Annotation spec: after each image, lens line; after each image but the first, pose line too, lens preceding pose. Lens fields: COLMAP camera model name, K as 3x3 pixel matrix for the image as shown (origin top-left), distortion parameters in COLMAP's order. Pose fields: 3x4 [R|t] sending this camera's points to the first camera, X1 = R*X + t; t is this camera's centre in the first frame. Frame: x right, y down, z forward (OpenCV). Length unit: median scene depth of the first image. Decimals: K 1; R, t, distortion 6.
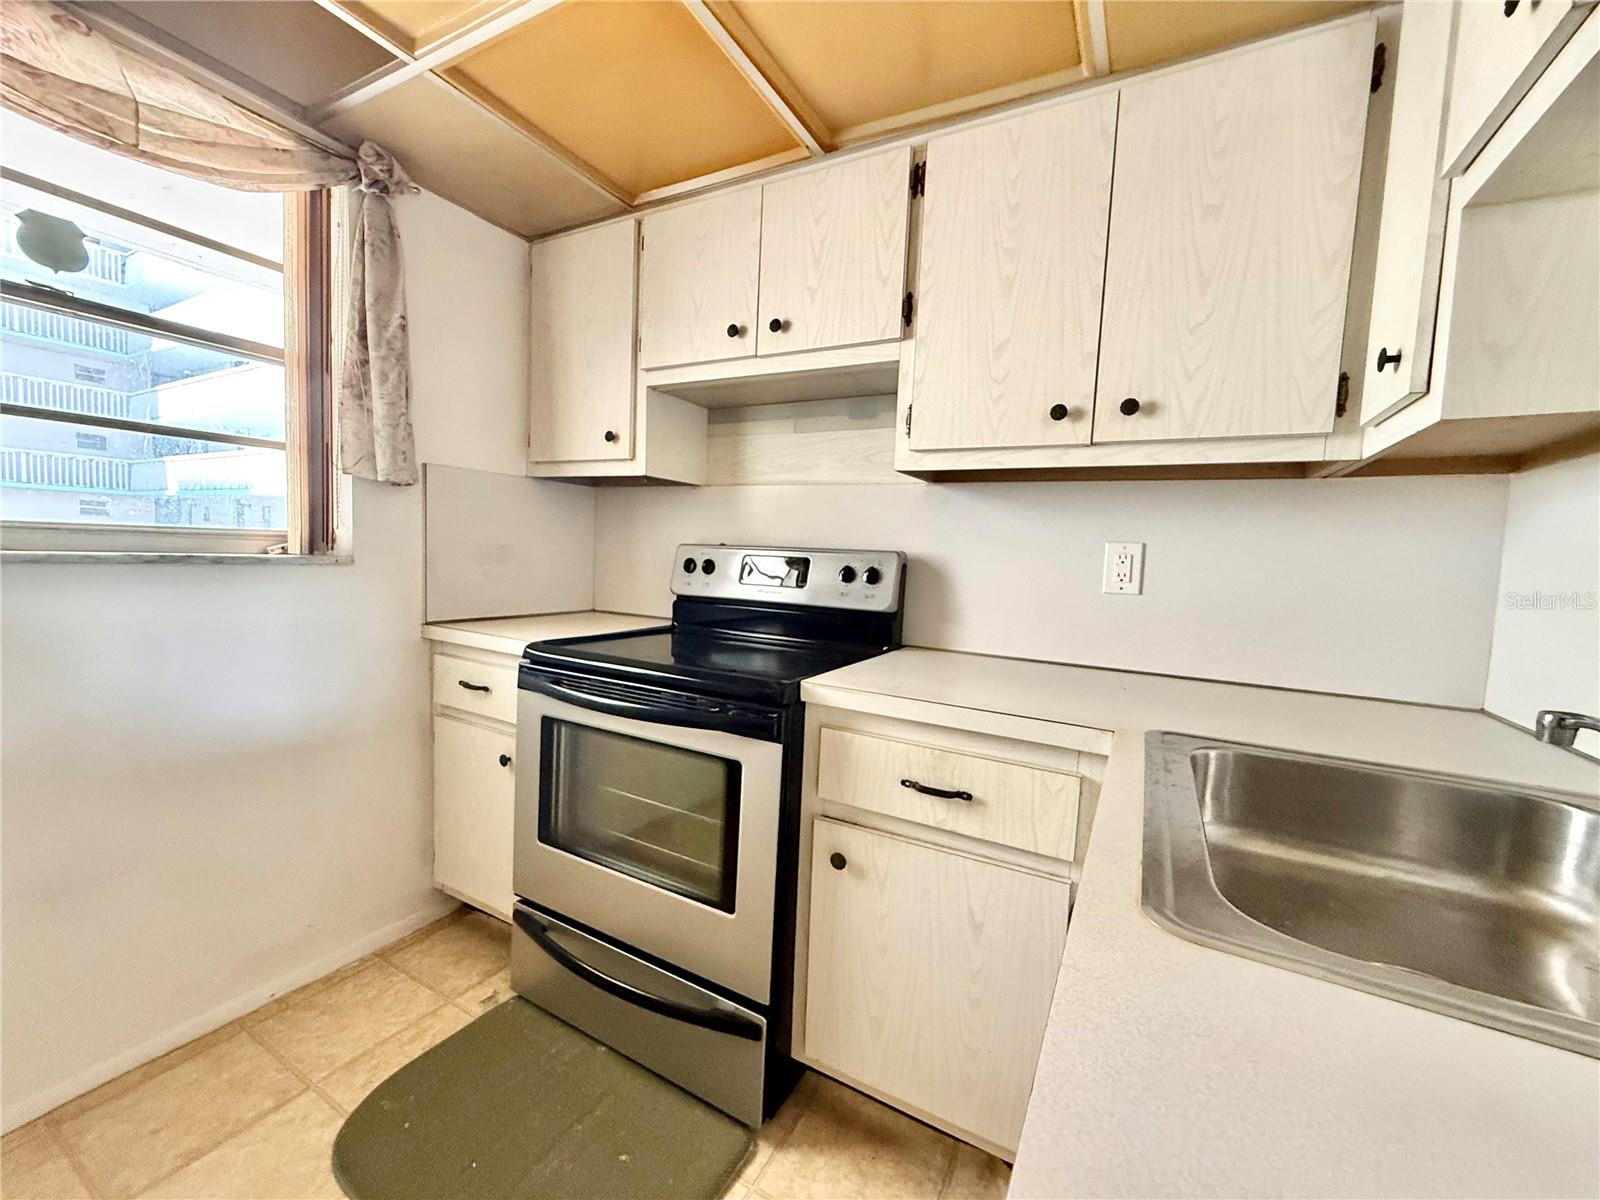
lens RADIAL K [[636.8, 0, 791.4], [0, 636.8, 596.3], [0, 0, 1]] dist [-0.002307, 0.000660]
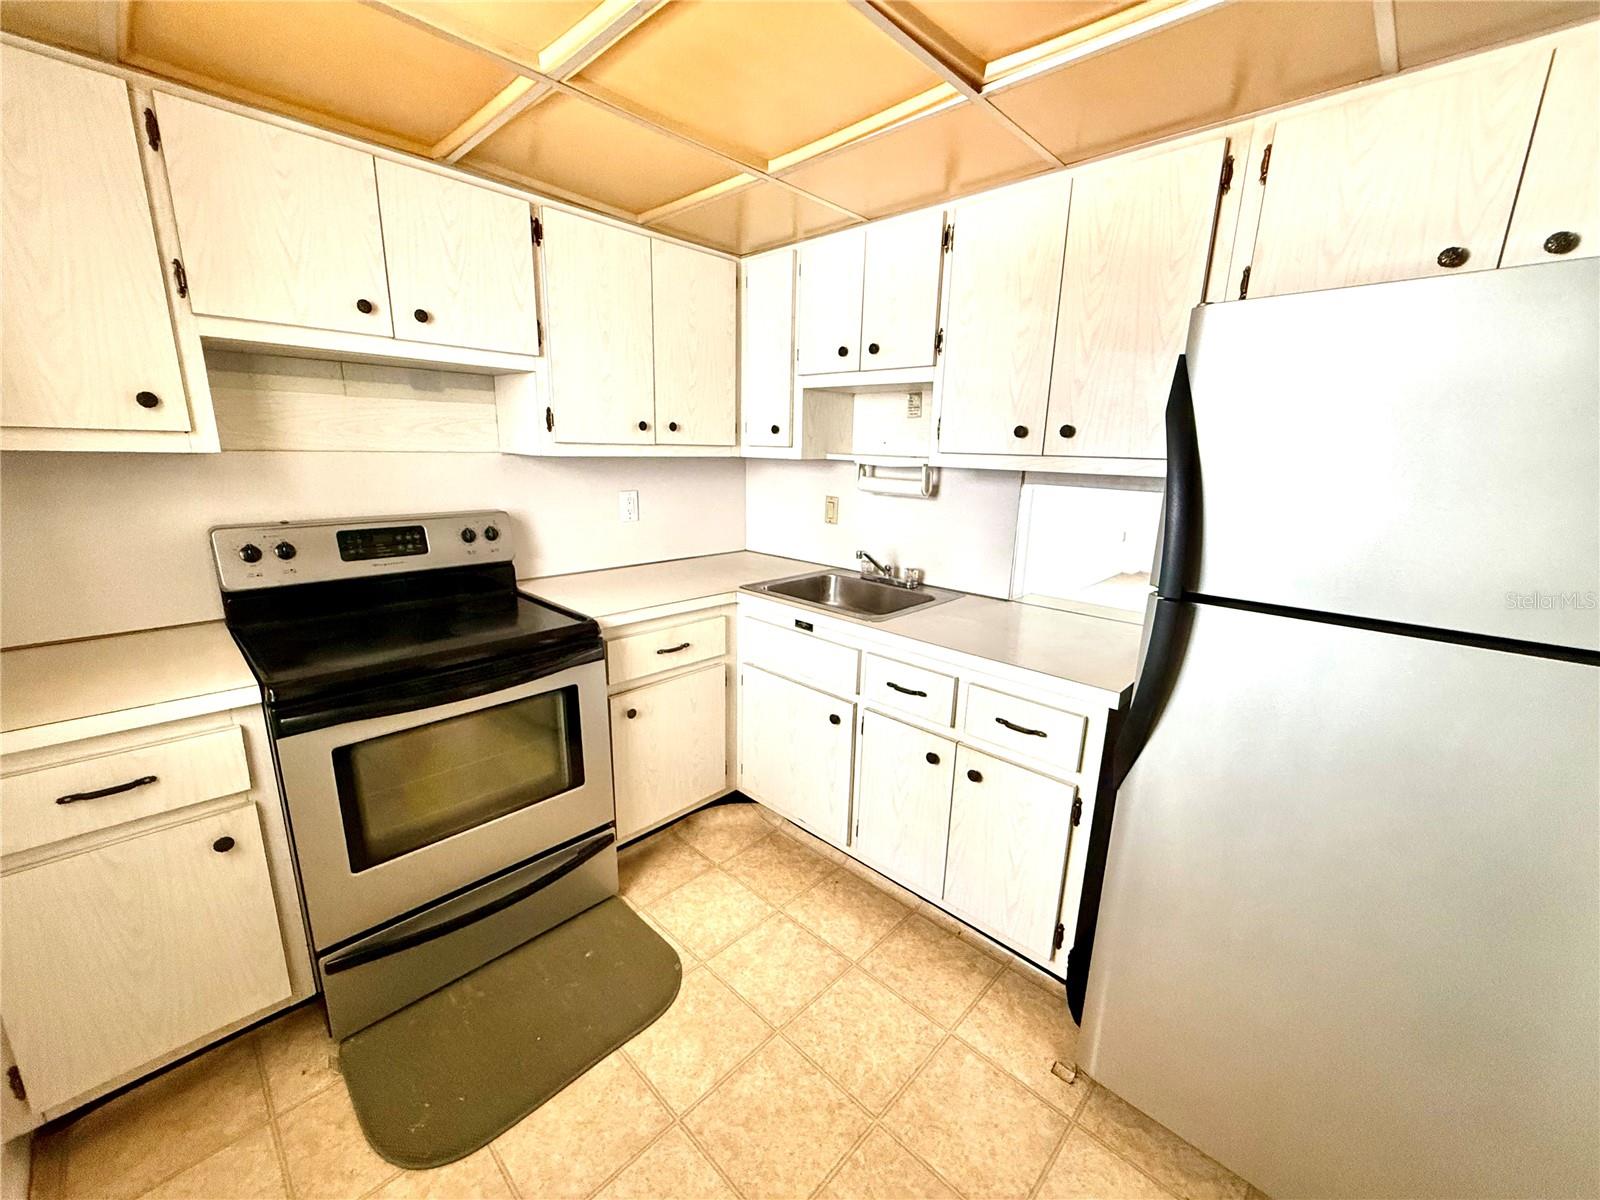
lens RADIAL K [[636.8, 0, 795.2], [0, 636.8, 598.1], [0, 0, 1]] dist [-0.002307, 0.000660]
pose [[0.254927, -0.260139, 0.931311, -1.020214], [0.057583, 0.965507, 0.253928, -0.215718], [-0.965244, -0.011105, 0.261114, 0.126626]]
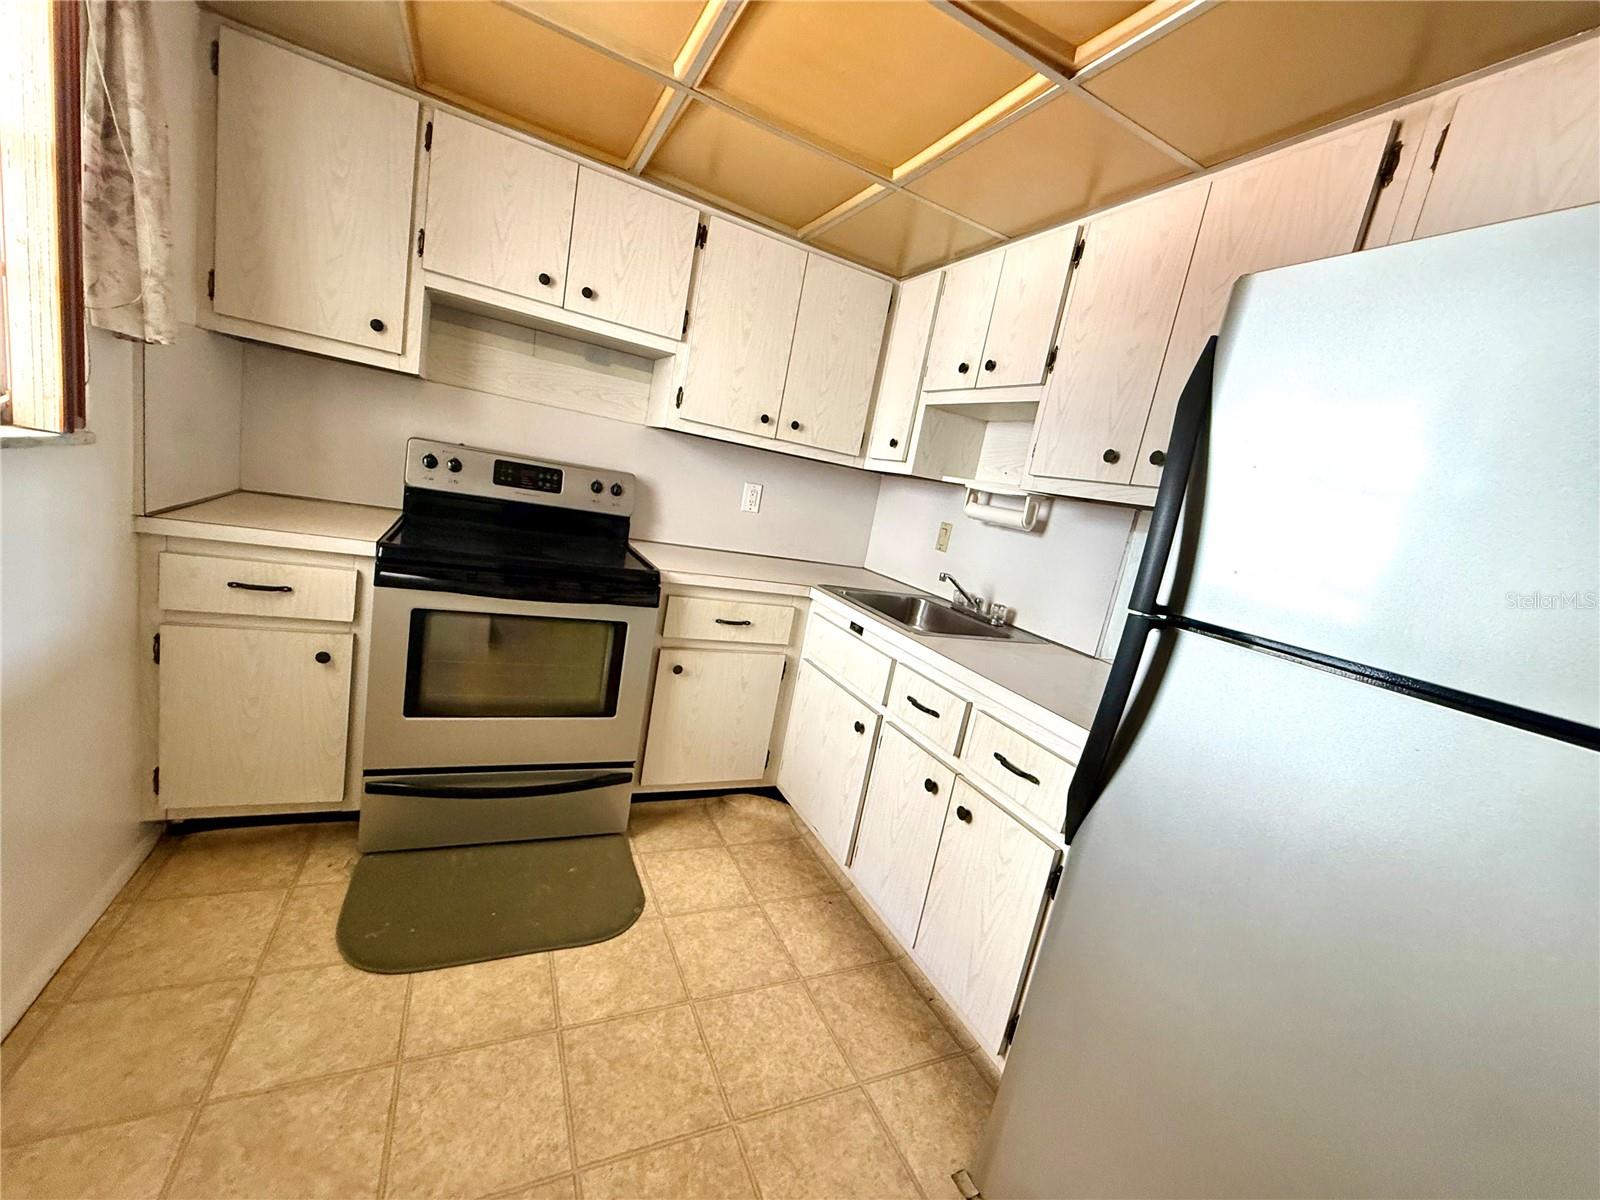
lens RADIAL K [[636.8, 0, 796.4], [0, 636.8, 598.4], [0, 0, 1]] dist [-0.002307, 0.000660]
pose [[0.576818, -0.084456, 0.812495, -0.915563], [-0.099874, 0.979887, 0.172760, -0.090953], [-0.810744, -0.180798, 0.556782, -0.168683]]
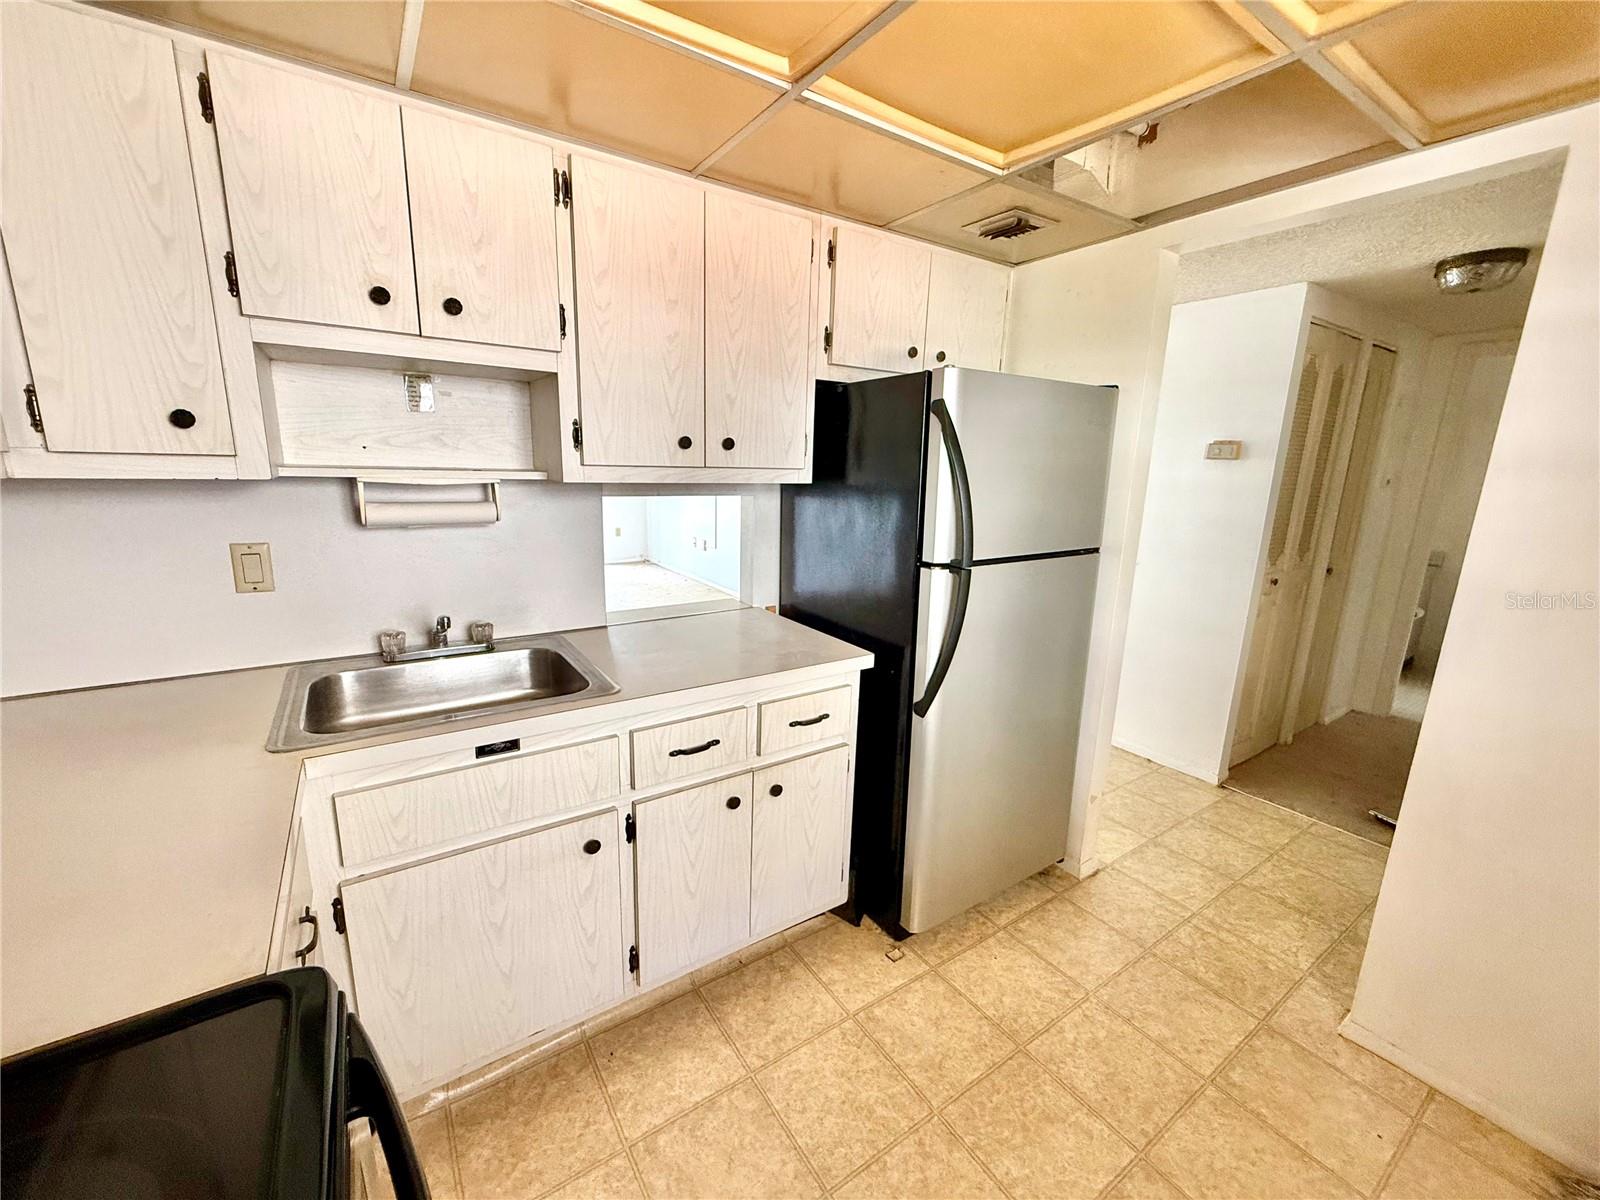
lens RADIAL K [[636.8, 0, 789.9], [0, 636.8, 600.5], [0, 0, 1]] dist [-0.002307, 0.000660]
pose [[-0.888459, -0.155930, 0.431655, -0.434388], [-0.026654, 0.956458, 0.290649, -0.254205], [-0.458181, 0.246725, -0.853931, 0.963268]]
